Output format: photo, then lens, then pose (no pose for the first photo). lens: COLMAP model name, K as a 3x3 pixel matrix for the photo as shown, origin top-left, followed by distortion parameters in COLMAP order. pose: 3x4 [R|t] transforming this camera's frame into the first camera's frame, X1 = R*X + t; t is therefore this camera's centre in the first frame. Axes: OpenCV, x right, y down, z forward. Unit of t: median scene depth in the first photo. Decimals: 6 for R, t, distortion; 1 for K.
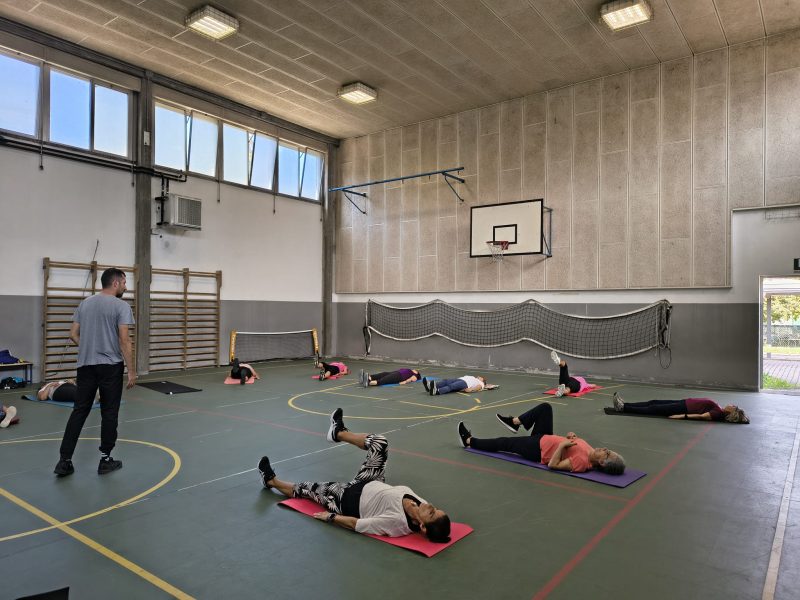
lens RADIAL K [[561.0, 0, 401.6], [0, 561.0, 298.8], [0, 0, 1]] dist [0.044253, -0.043945]
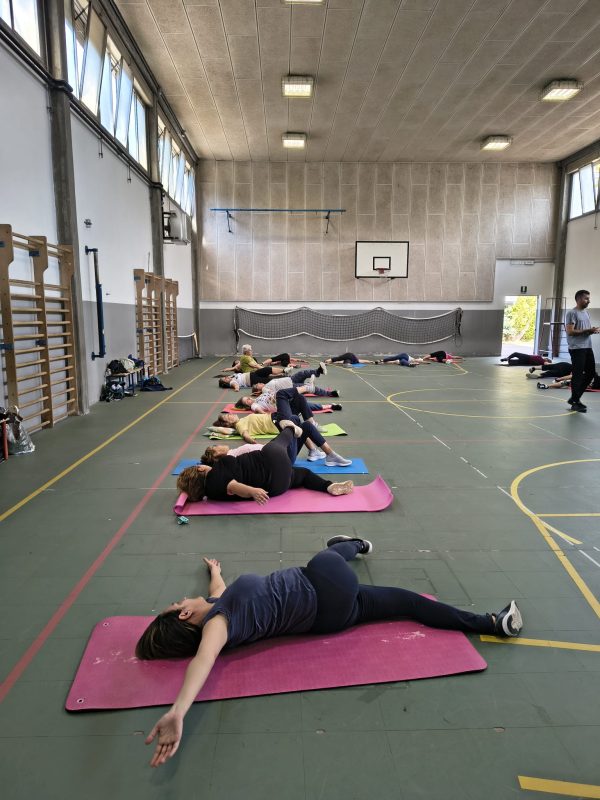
lens RADIAL K [[565.6, 0, 293.6], [0, 565.6, 400.1], [0, 0, 1]] dist [0.064572, -0.065515]
pose [[0.774026, -0.102249, 0.624844, -0.942448], [-0.006846, 0.985465, 0.169740, -0.010748], [-0.633117, -0.135661, 0.762075, -0.048732]]
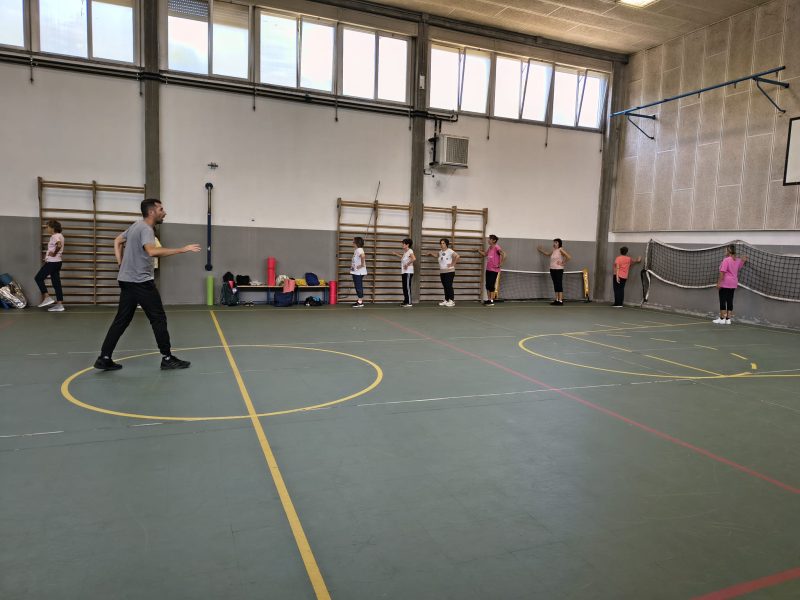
lens RADIAL K [[561.0, 0, 401.2], [0, 561.0, 296.9], [0, 0, 1]] dist [0.044253, -0.043945]
pose [[0.858161, 0.069032, -0.508717, 0.079201], [-0.016480, 0.994112, 0.107100, 0.003568], [0.513115, -0.083525, 0.854246, 0.046519]]
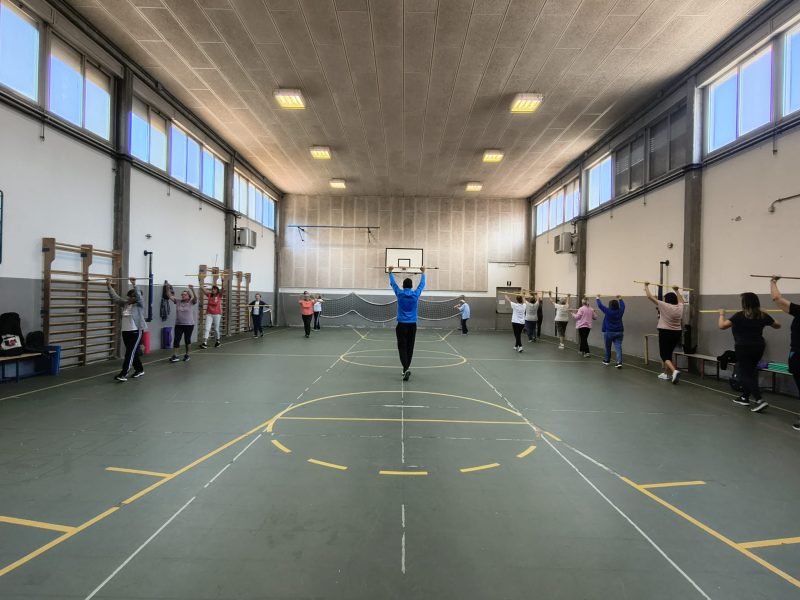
lens RADIAL K [[430.9, 0, 400.0], [0, 430.9, 299.7], [0, 0, 1]] dist [0.005103, 0.000750]
pose [[0.796657, 0.005551, 0.604406, -0.788236], [-0.024206, 0.999449, 0.022725, -0.012400], [-0.603947, -0.032734, 0.796352, -0.287754]]
